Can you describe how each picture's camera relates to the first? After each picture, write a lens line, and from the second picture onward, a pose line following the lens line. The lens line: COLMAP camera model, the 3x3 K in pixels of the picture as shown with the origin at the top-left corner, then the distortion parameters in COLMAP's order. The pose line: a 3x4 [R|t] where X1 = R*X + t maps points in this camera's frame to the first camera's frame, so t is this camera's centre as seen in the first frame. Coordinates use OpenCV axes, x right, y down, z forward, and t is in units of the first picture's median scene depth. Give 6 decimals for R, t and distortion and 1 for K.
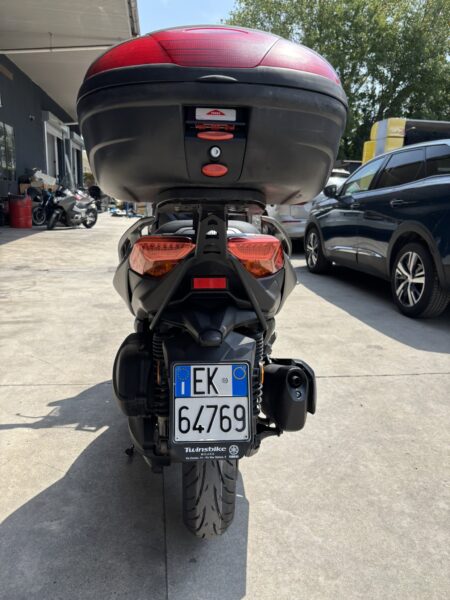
lens RADIAL K [[459.4, 0, 224.5], [0, 459.4, 301.0], [0, 0, 1]] dist [0.047262, -0.044503]
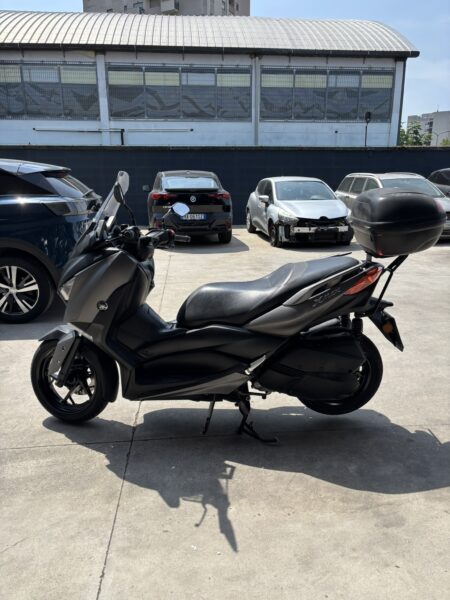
lens RADIAL K [[459.4, 0, 221.1], [0, 459.4, 300.5], [0, 0, 1]] dist [0.047262, -0.044503]
pose [[0.036975, -0.271412, 0.961753, -1.224215], [0.212395, 0.942556, 0.257829, -0.389991], [-0.976484, 0.194738, 0.092497, 0.825667]]
